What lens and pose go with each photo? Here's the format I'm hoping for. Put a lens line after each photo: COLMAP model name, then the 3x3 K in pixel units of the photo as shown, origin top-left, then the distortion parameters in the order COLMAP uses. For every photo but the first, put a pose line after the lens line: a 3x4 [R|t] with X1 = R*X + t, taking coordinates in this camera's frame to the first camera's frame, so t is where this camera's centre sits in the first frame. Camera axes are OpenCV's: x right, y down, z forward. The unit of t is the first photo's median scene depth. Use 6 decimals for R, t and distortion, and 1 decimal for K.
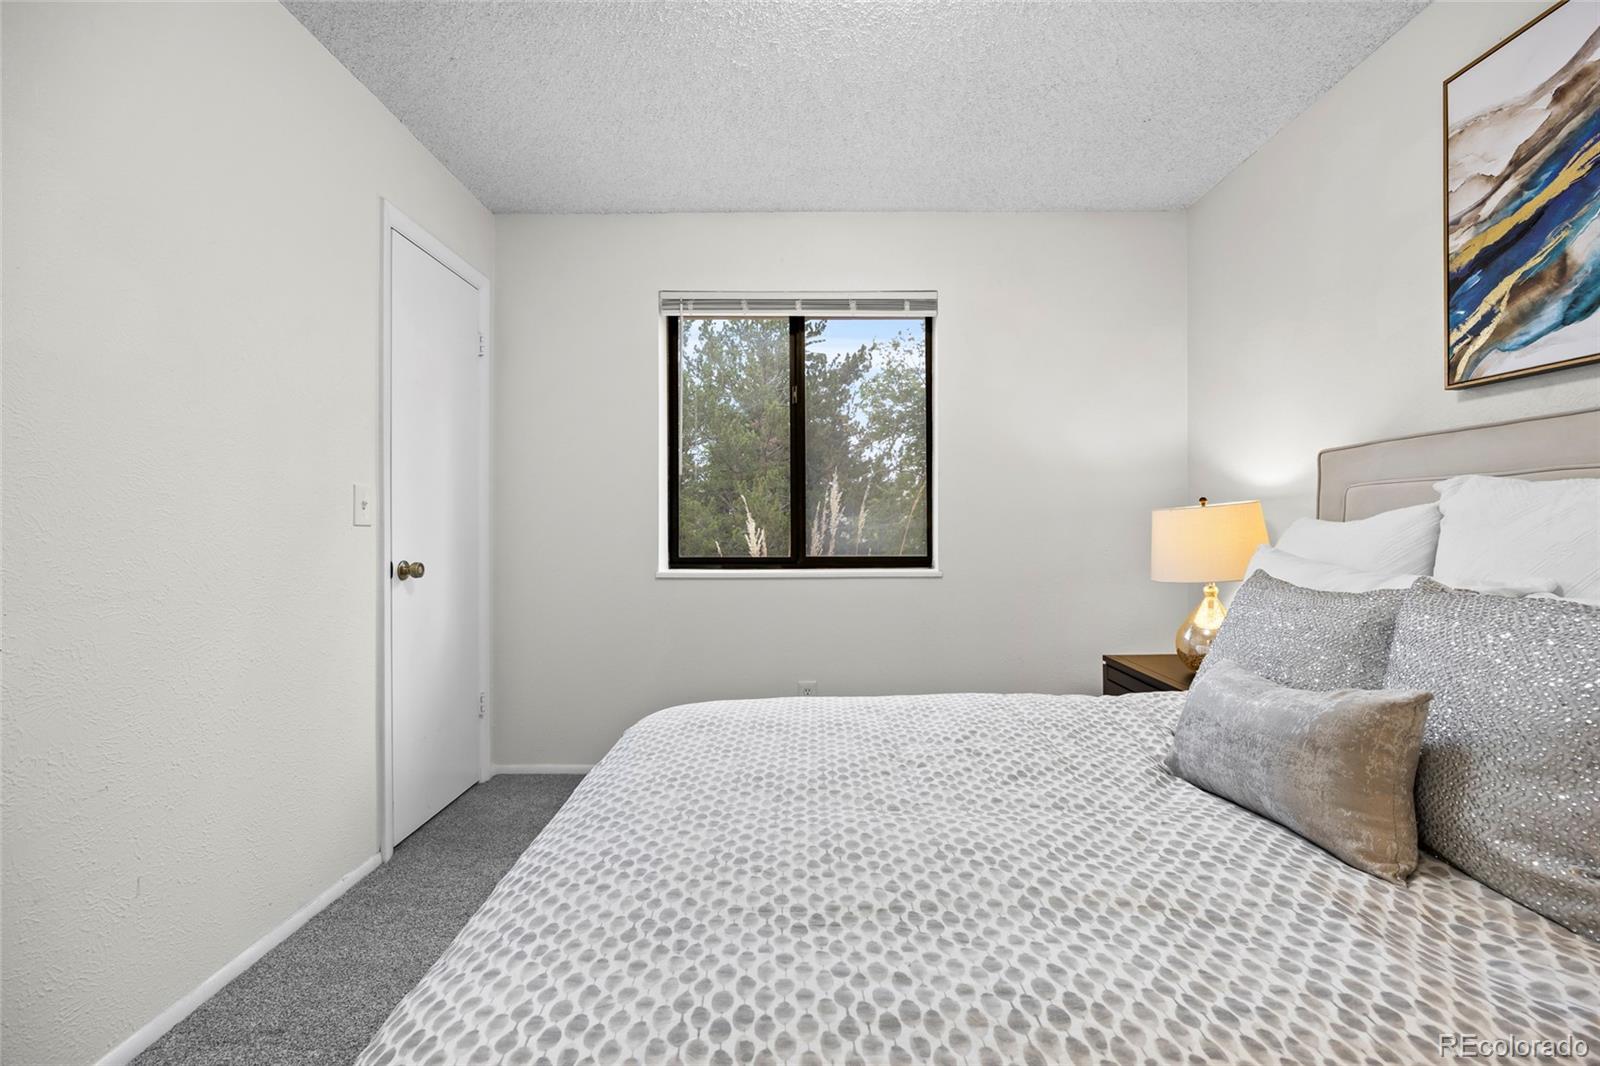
lens RADIAL K [[695.1, 0, 803.1], [0, 695.1, 517.6], [0, 0, 1]] dist [-0.015509, 0.000520]
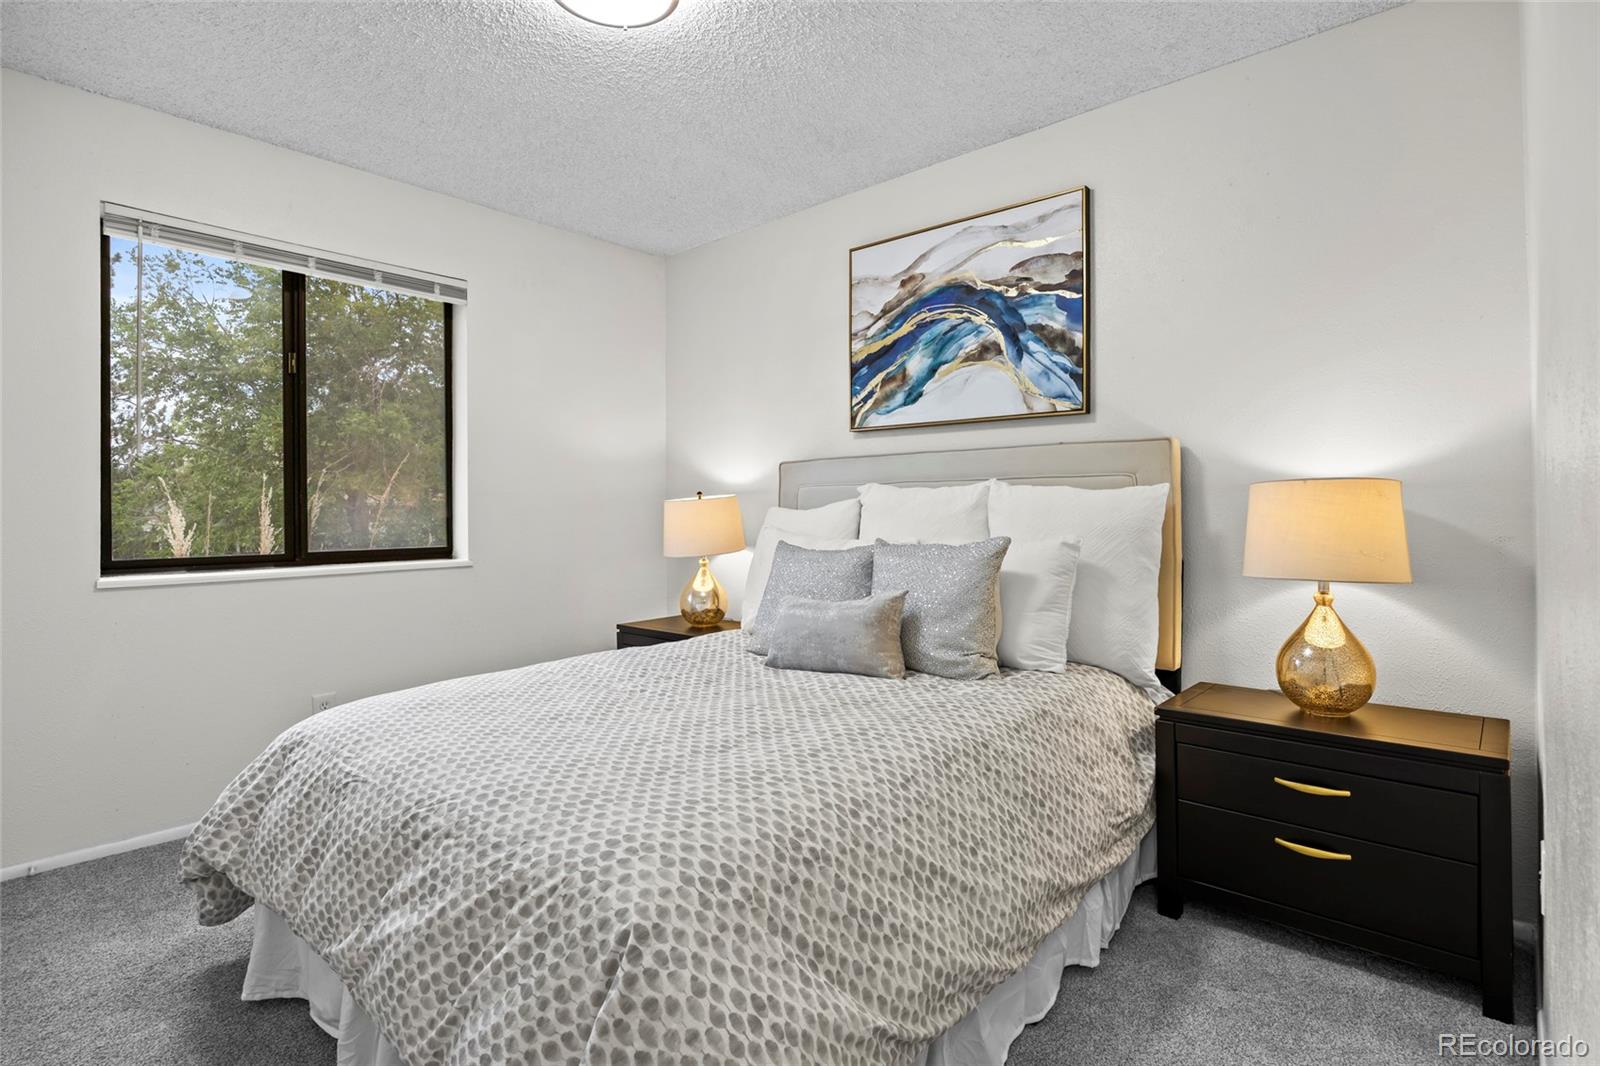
lens RADIAL K [[791.3, 0, 801.1], [0, 791.3, 495.7], [0, 0, 1]] dist [-0.028288, 0.000252]
pose [[0.654364, 0.011367, 0.756094, -0.643612], [0.000502, 0.999880, -0.015466, 0.002311], [-0.756179, 0.010499, 0.654280, -0.193576]]
